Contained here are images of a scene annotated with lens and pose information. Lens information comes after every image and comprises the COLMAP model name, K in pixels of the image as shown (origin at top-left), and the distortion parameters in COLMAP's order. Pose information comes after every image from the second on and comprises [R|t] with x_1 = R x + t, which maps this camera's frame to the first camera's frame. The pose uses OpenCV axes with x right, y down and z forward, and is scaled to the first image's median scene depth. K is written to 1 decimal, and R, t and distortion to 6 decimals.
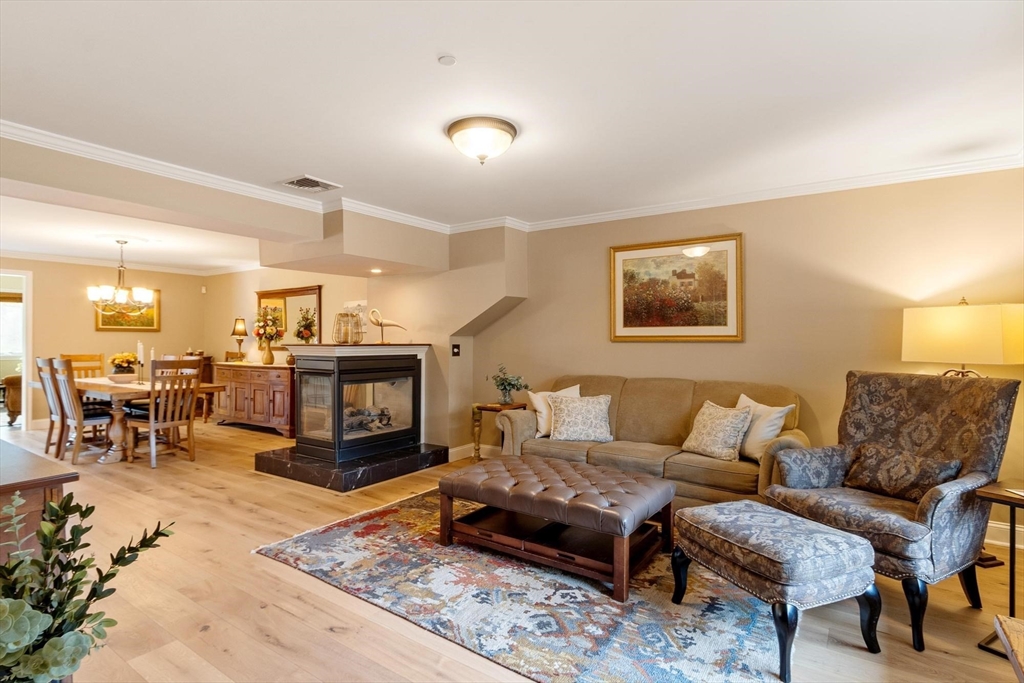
lens RADIAL K [[520.8, 0, 497.6], [0, 520.8, 337.7], [0, 0, 1]] dist [0.000446, -0.001039]
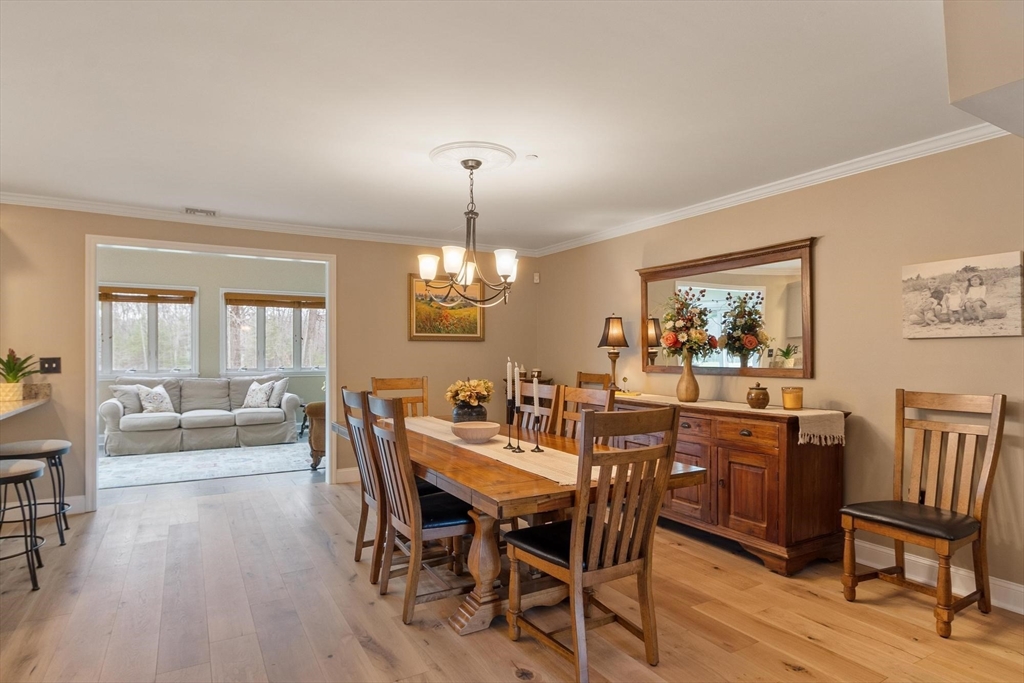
lens RADIAL K [[550.7, 0, 500.2], [0, 550.7, 353.1], [0, 0, 1]] dist [-0.002458, -0.000705]
pose [[0.904119, 0.000320, -0.427281, -0.510361], [0.003008, 0.999970, 0.007113, -0.001676], [0.427270, -0.007716, 0.904091, 0.572495]]
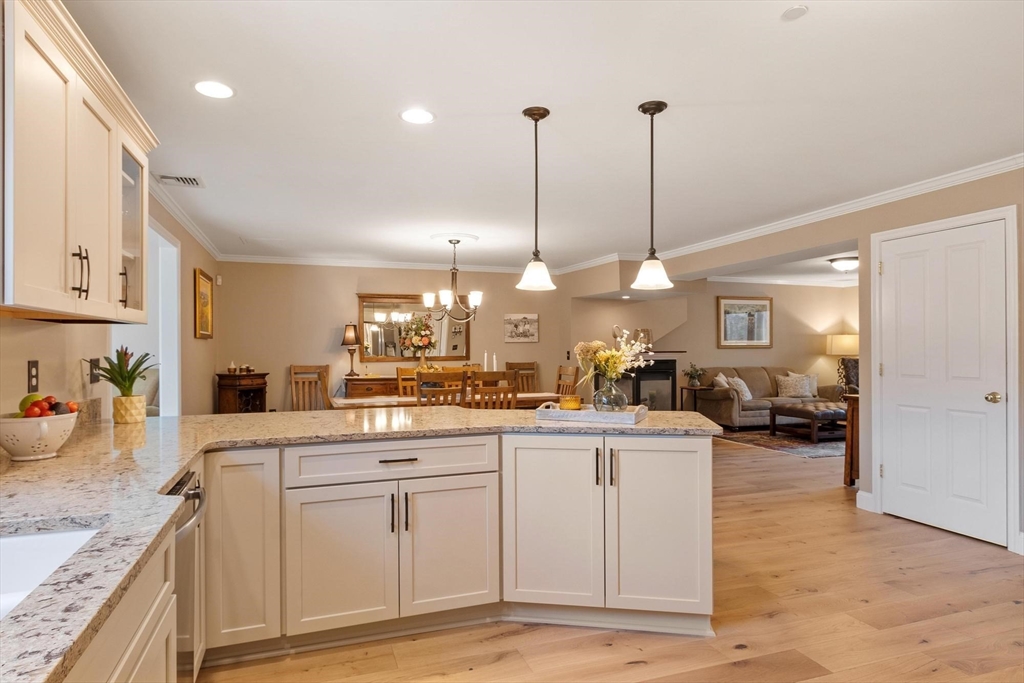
lens RADIAL K [[574.7, 0, 495.8], [0, 574.7, 346.1], [0, 0, 1]] dist [0.000349, -0.000070]
pose [[0.591245, -0.002661, 0.806488, -1.631515], [0.002758, 0.999995, 0.001277, -0.003255], [-0.806488, 0.001470, 0.591249, 0.382804]]
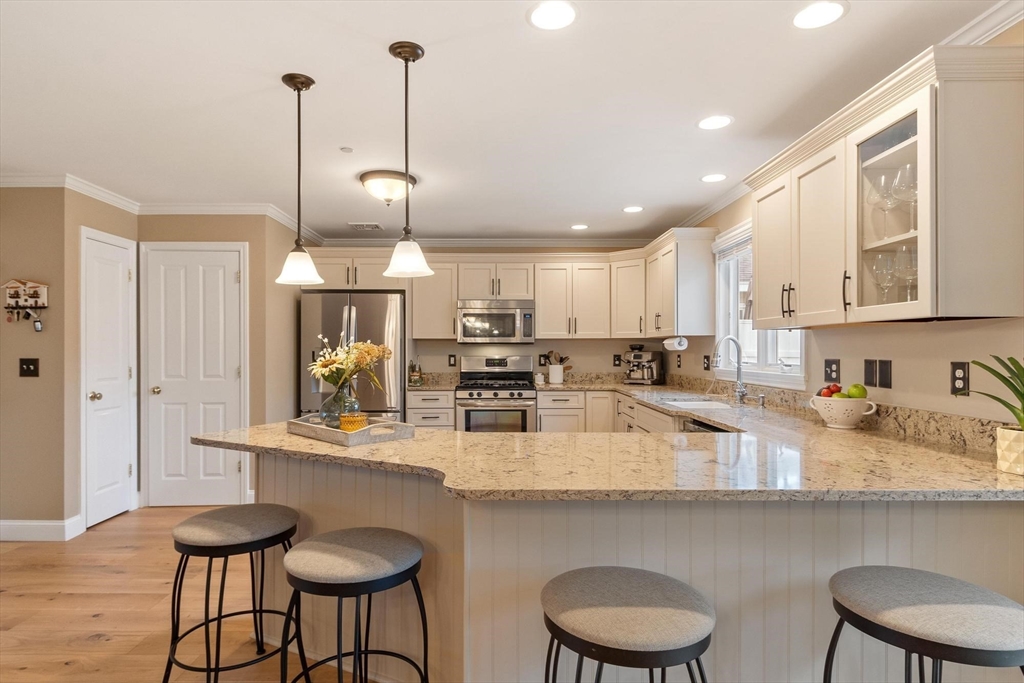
lens RADIAL K [[557.1, 0, 498.3], [0, 557.1, 349.1], [0, 0, 1]] dist [-0.004467, -0.001515]
pose [[-0.818476, -0.002523, -0.574536, -1.006562], [-0.001078, 0.999995, -0.002856, -0.000612], [0.574540, -0.001718, -0.818475, 1.031982]]
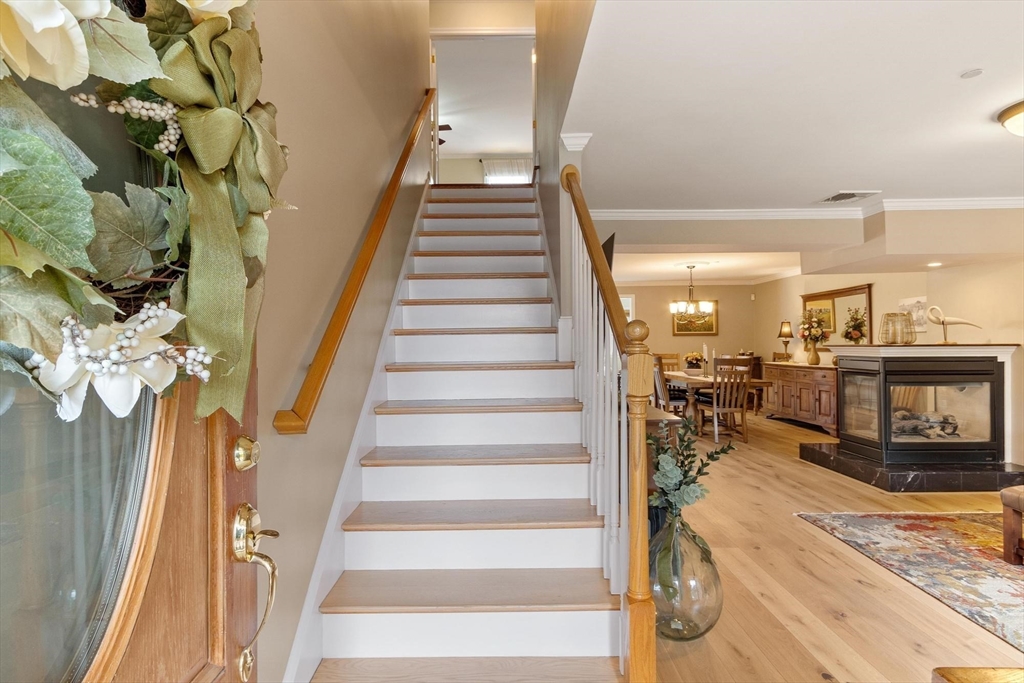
lens RADIAL K [[527.3, 0, 498.1], [0, 527.3, 340.0], [0, 0, 1]] dist [0.001629, -0.001619]
pose [[0.568975, -0.012529, -0.822260, 0.089988], [0.012989, 0.999896, -0.006247, 0.000202], [0.822252, -0.007126, 0.569078, -0.156784]]
